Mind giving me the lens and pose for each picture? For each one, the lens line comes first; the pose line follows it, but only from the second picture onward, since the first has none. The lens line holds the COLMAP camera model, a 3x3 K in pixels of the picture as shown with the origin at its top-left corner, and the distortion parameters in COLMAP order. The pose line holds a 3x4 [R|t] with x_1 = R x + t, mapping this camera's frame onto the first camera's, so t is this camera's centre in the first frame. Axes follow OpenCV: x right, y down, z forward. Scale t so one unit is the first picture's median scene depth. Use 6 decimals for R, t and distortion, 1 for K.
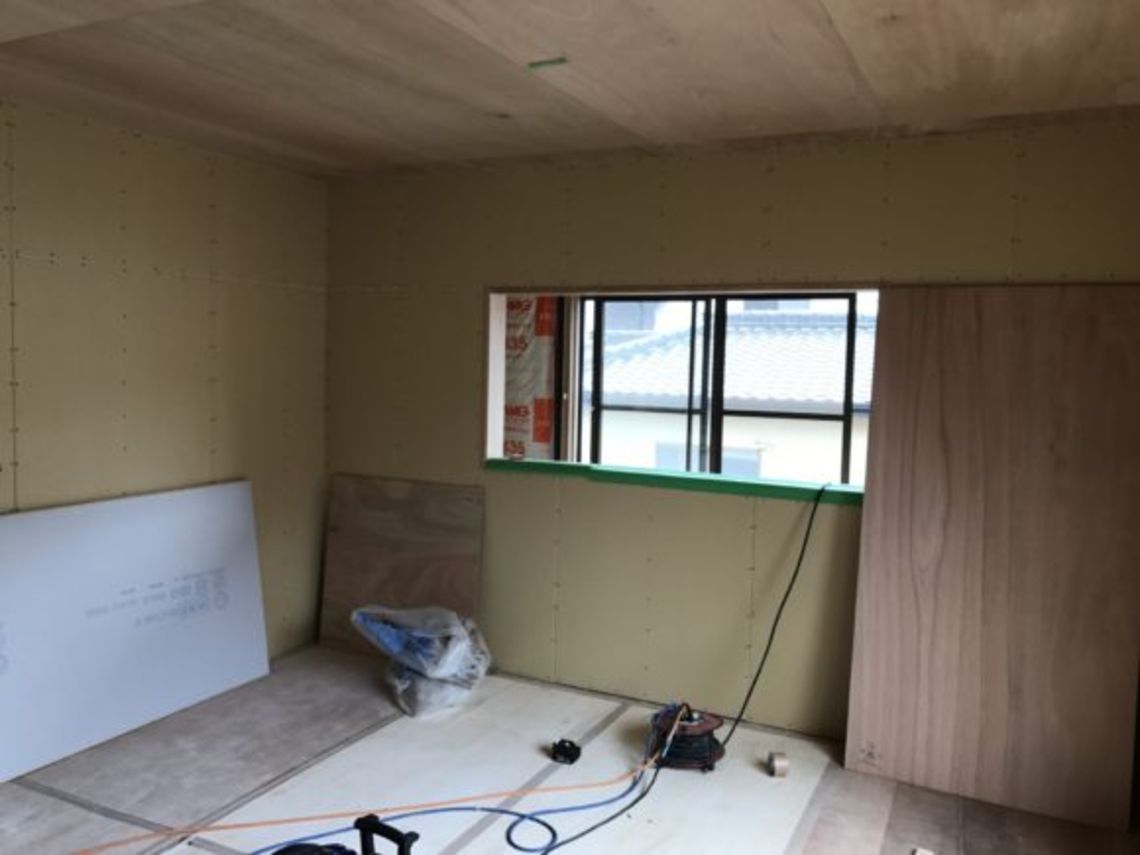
lens RADIAL K [[921.9, 0, 565.1], [0, 921.9, 428.0], [0, 0, 1]] dist [-0.006020, -0.002420]
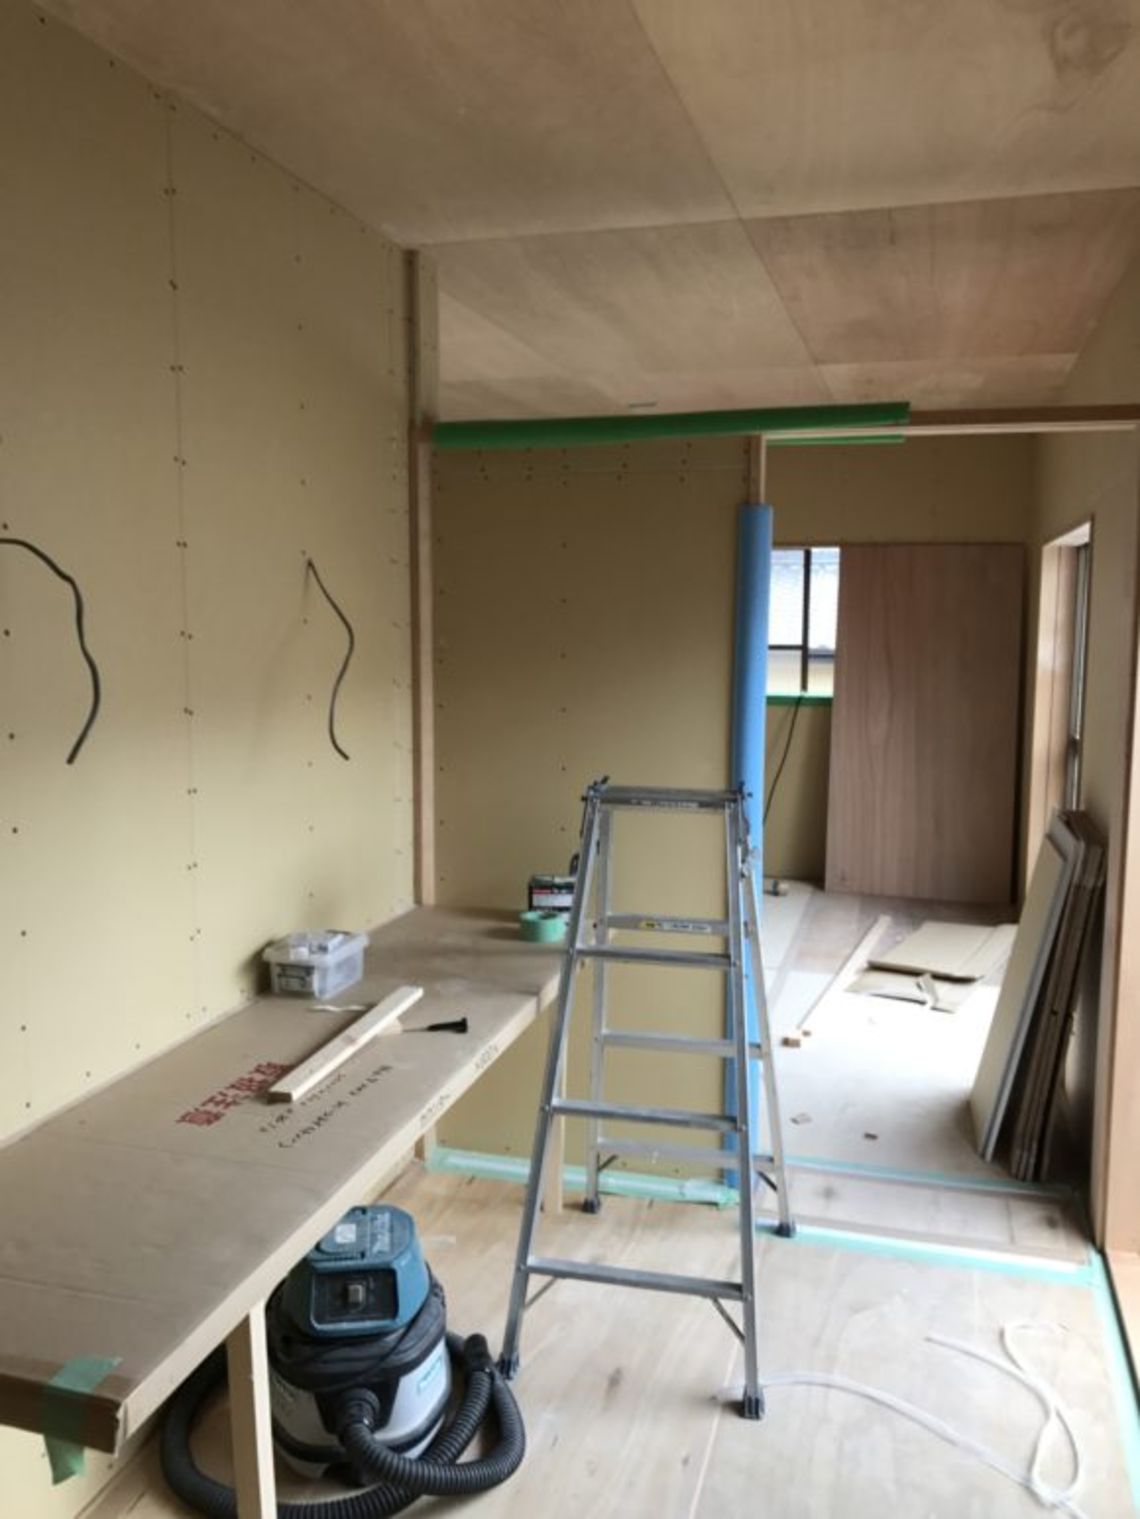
lens RADIAL K [[1228.4, 0, 576.2], [0, 1228.4, 759.7], [0, 0, 1]] dist [-0.006020, -0.002420]
pose [[0.984965, -0.024510, 0.171007, -0.385444], [0.021112, 0.999542, 0.021663, 0.123886], [-0.171459, -0.017727, 0.985032, -0.774597]]
